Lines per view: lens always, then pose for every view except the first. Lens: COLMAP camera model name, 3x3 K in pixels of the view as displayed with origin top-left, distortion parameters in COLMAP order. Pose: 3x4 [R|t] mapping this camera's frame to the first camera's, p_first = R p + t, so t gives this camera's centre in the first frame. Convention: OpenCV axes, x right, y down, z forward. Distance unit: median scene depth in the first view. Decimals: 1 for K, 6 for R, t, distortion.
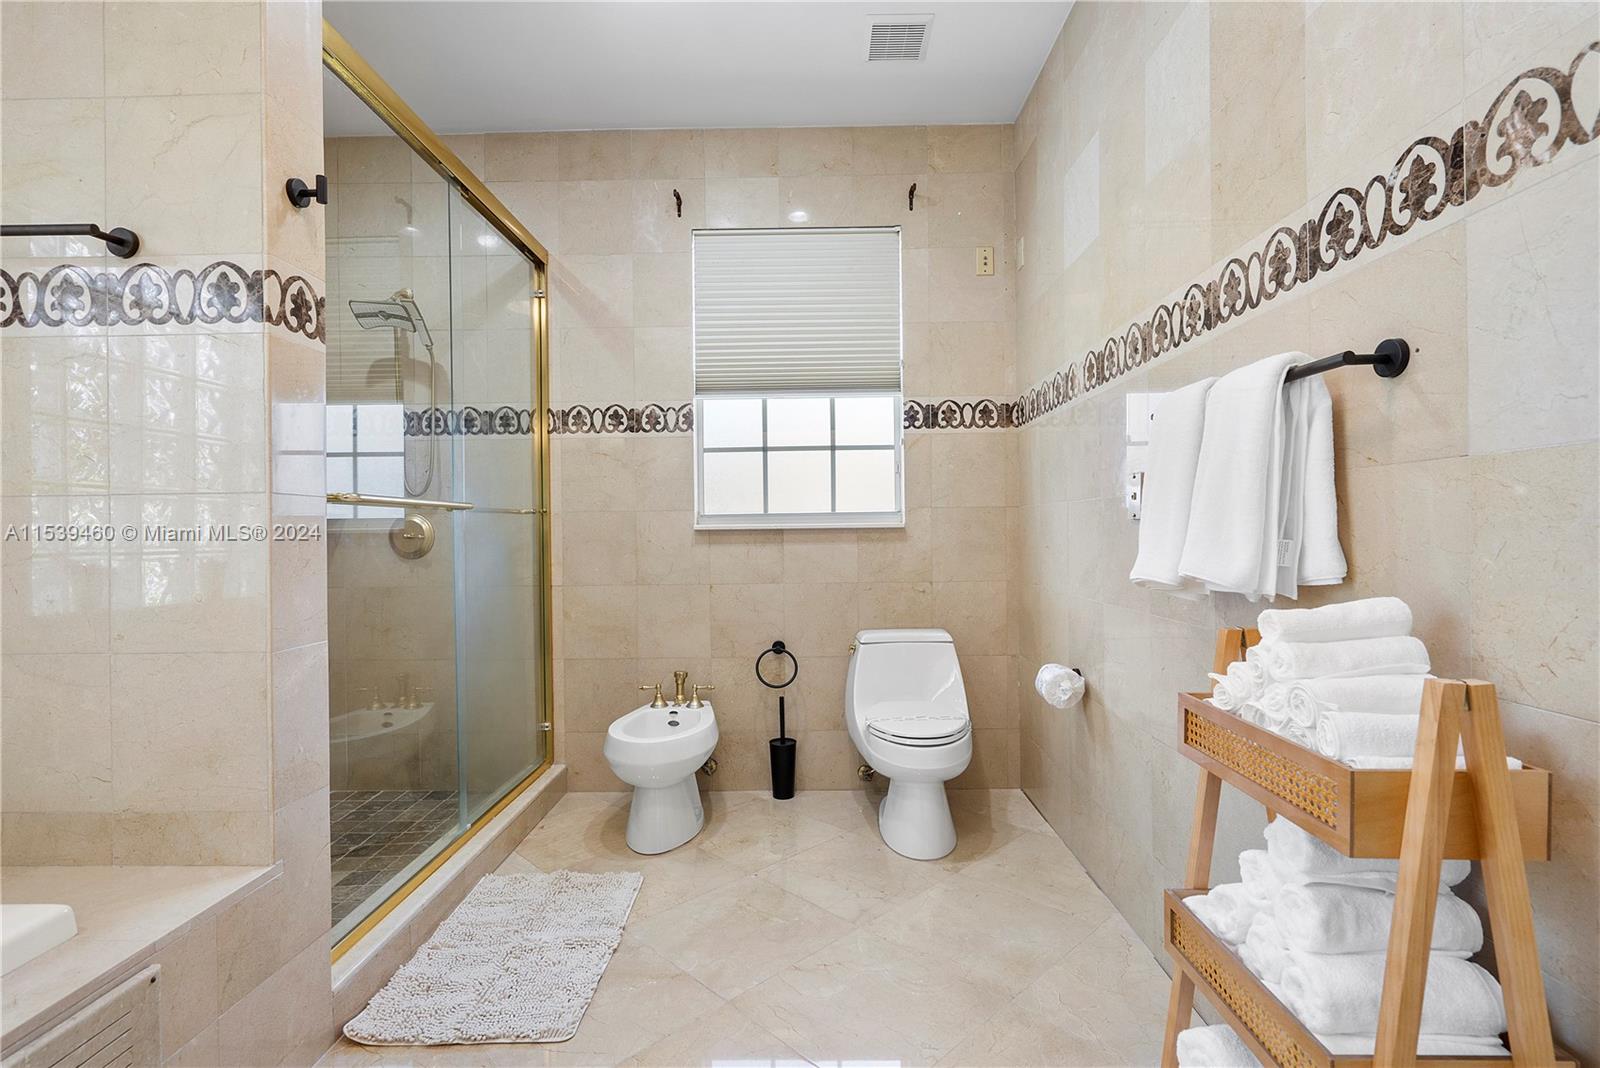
lens RADIAL K [[748.7, 0, 811.0], [0, 748.7, 538.2], [0, 0, 1]] dist [-0.001275, -0.000003]
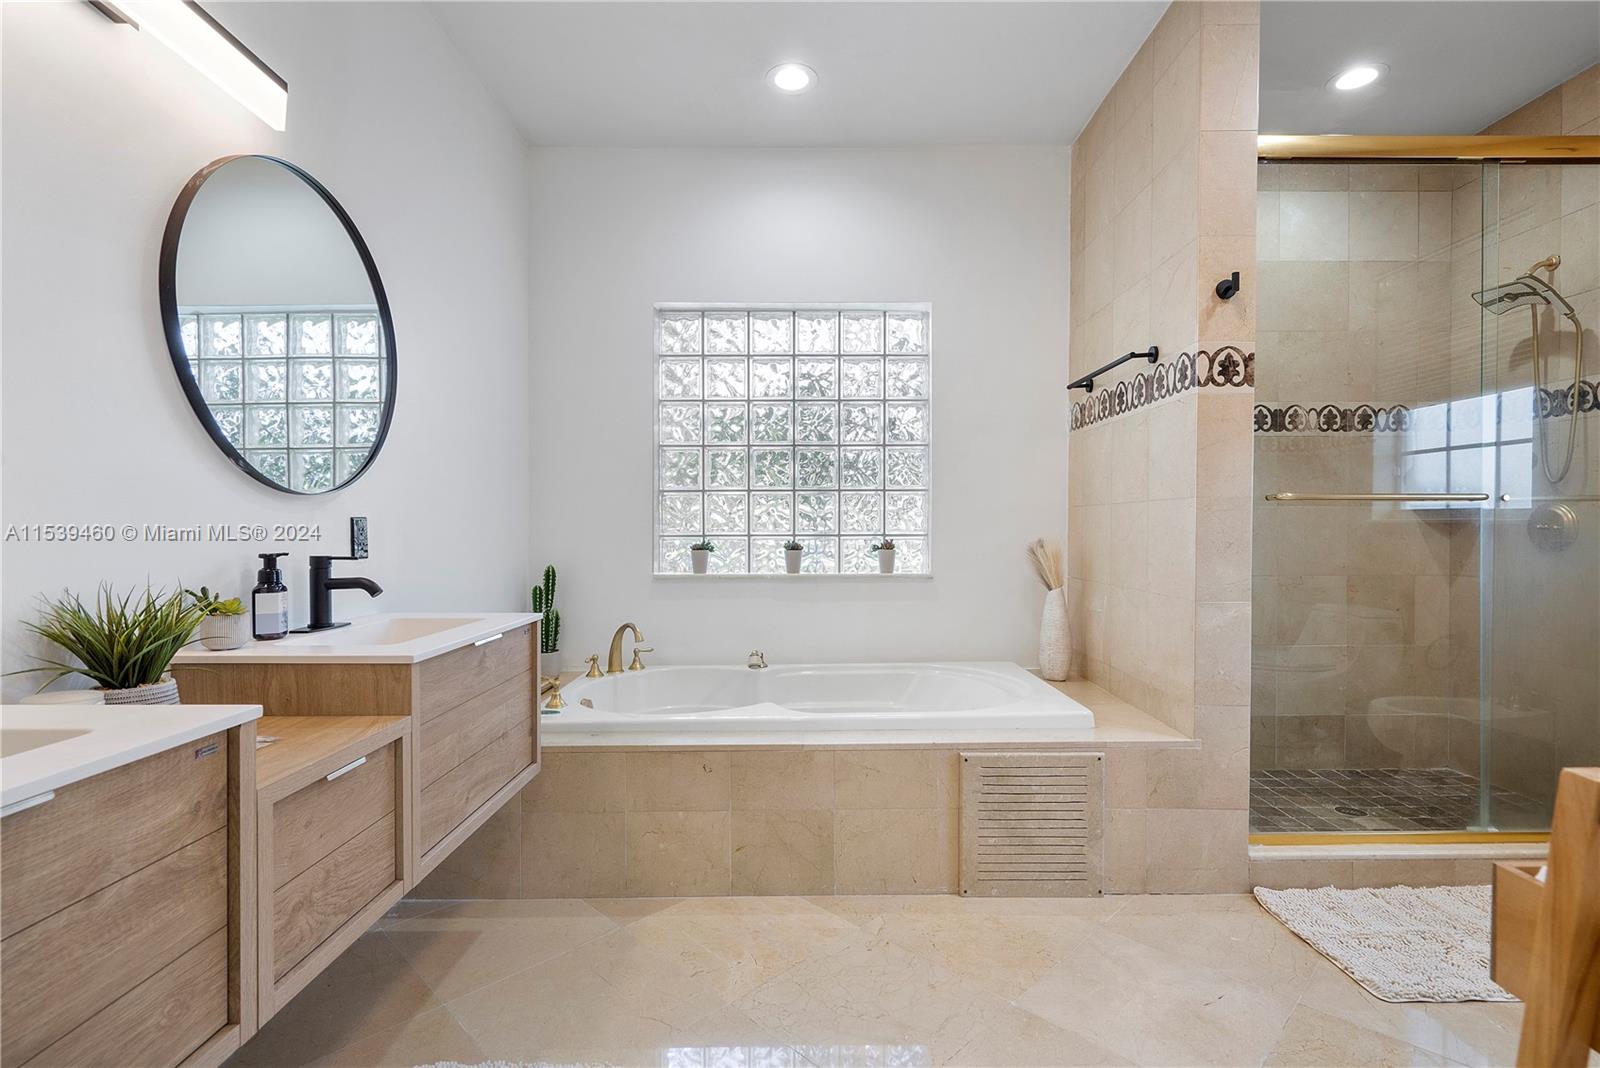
lens RADIAL K [[748.7, 0, 811.0], [0, 748.7, 538.2], [0, 0, 1]] dist [-0.001275, -0.000003]
pose [[0.010410, 0.020134, -0.999743, 0.855832], [-0.007182, 0.999773, 0.020060, -0.002638], [0.999920, 0.006971, 0.010552, 0.205744]]
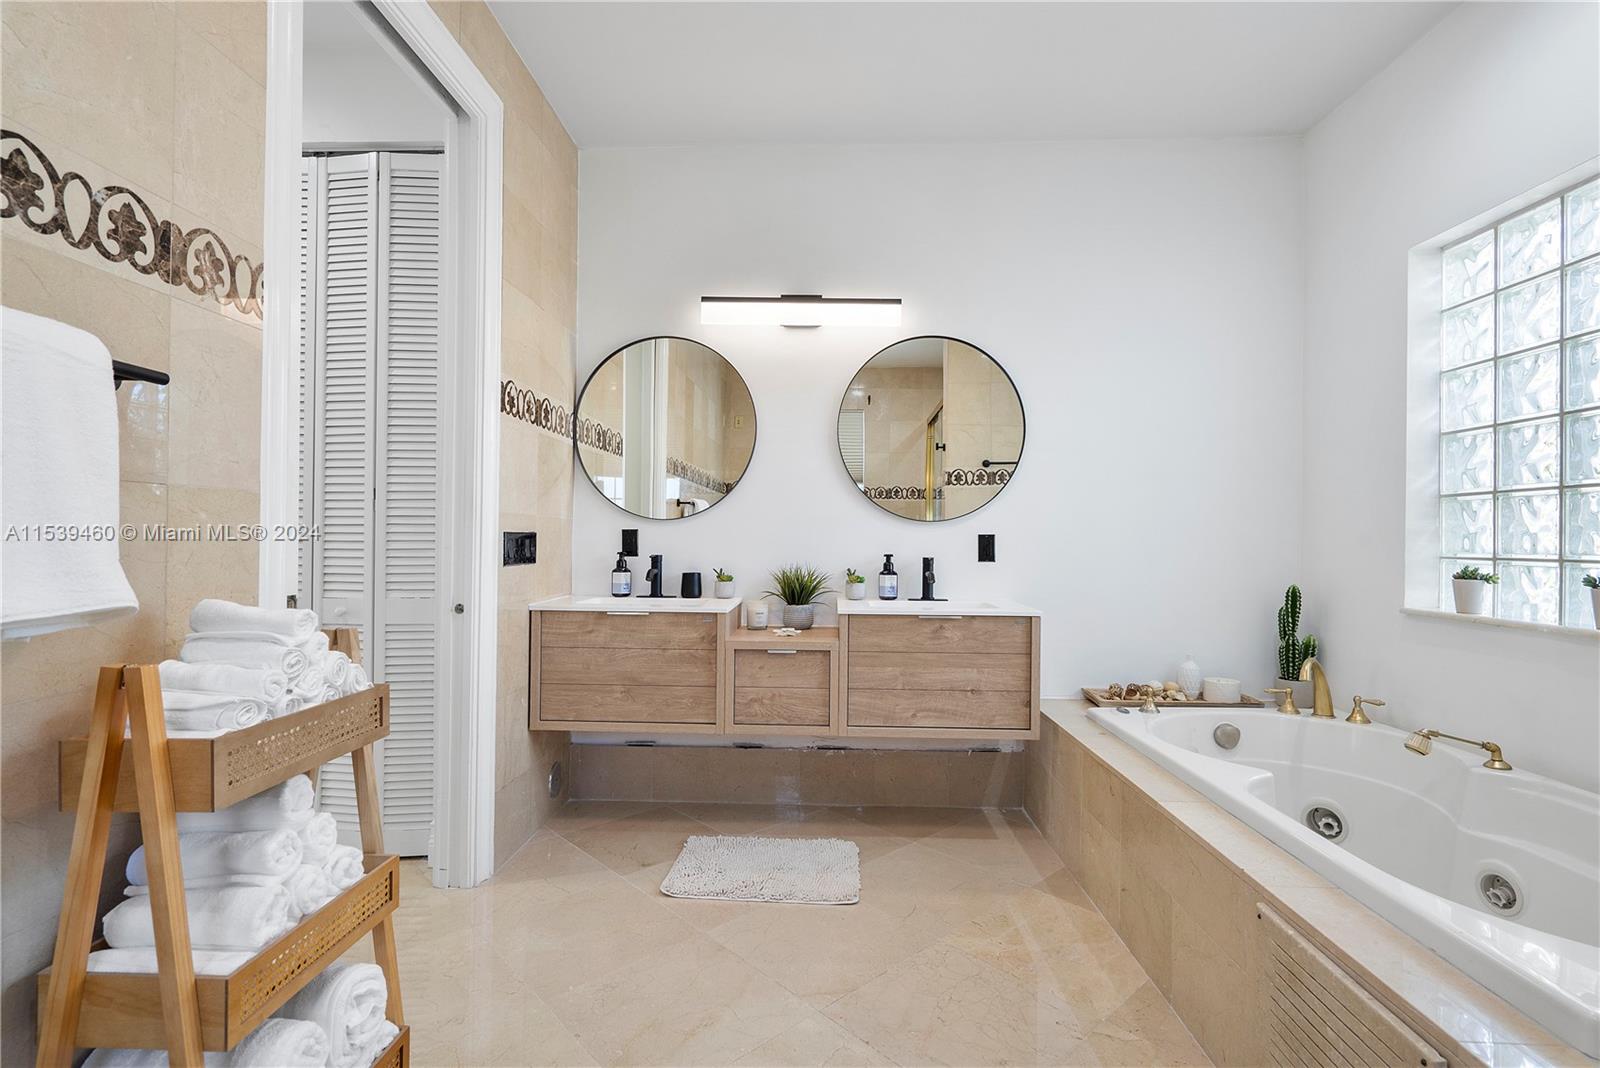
lens RADIAL K [[746.4, 0, 800.0], [0, 746.4, 534.0], [0, 0, 1]] dist [-0.000045, -0.000155]
pose [[-0.999473, -0.000862, 0.032435, -0.168069], [-0.000623, 0.999972, 0.007399, -0.026262], [-0.032441, 0.007375, -0.999446, 1.627505]]
